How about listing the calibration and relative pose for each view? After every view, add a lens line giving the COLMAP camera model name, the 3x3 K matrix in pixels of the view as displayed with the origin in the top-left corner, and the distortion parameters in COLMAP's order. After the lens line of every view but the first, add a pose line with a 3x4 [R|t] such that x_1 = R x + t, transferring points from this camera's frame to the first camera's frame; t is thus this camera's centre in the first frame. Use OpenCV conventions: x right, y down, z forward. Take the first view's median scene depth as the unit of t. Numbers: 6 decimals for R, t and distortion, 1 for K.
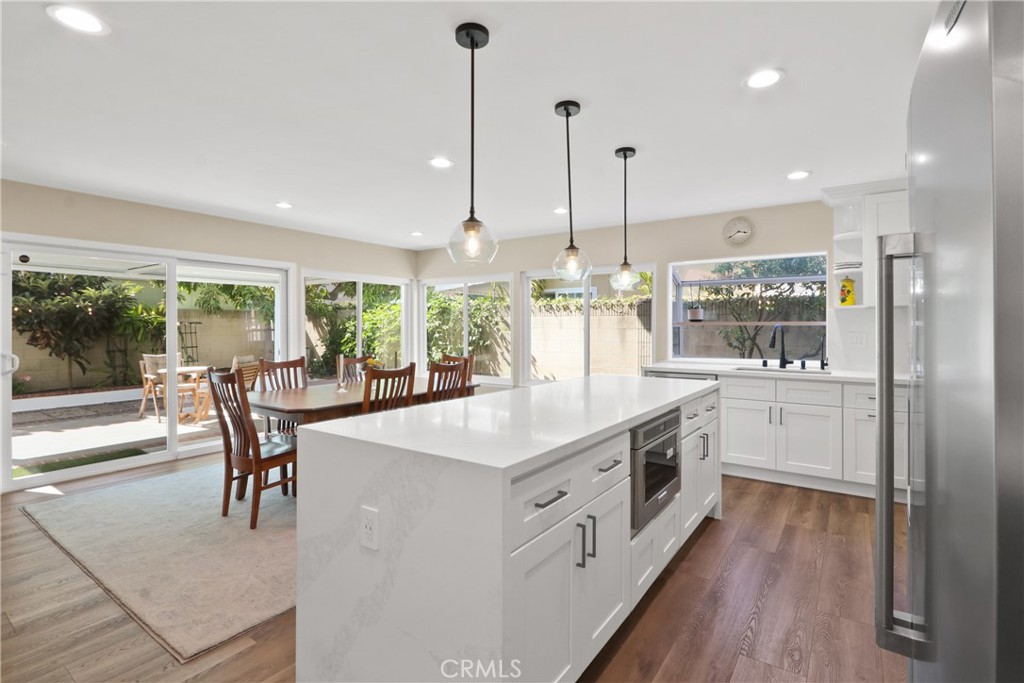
lens RADIAL K [[475.8, 0, 518.8], [0, 475.8, 330.5], [0, 0, 1]] dist [-0.014231, 0.000010]
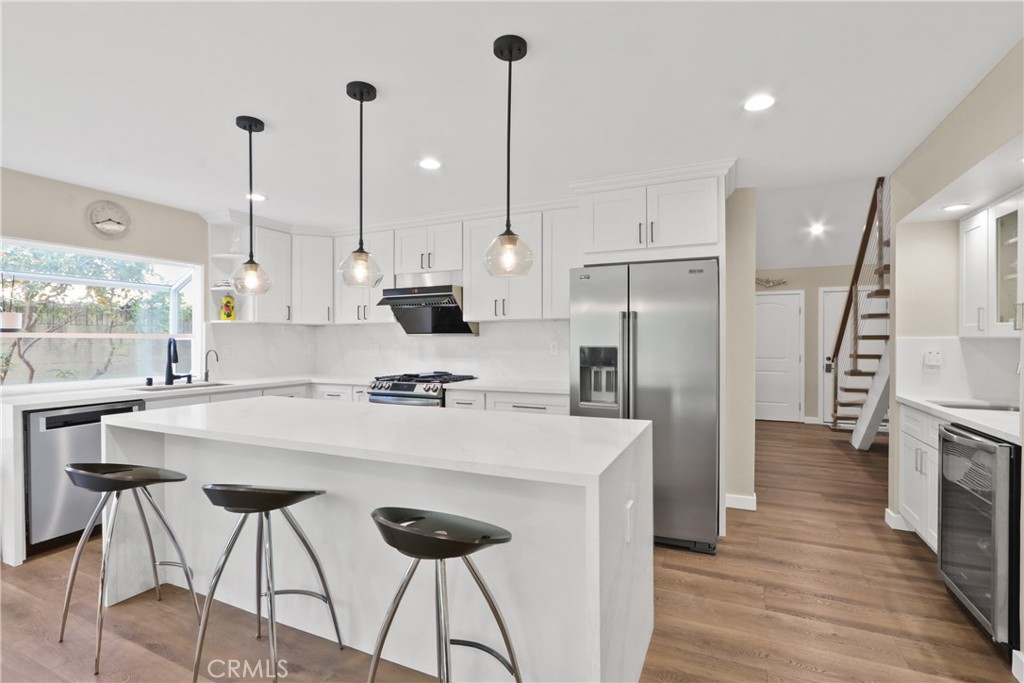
lens RADIAL K [[475.8, 0, 517.6], [0, 475.8, 341.7], [0, 0, 1]] dist [-0.014231, 0.000010]
pose [[-0.173992, -0.007046, 0.984722, -0.466554], [0.007185, 0.999939, 0.008424, -0.006747], [-0.984721, 0.008541, -0.173930, 0.501118]]
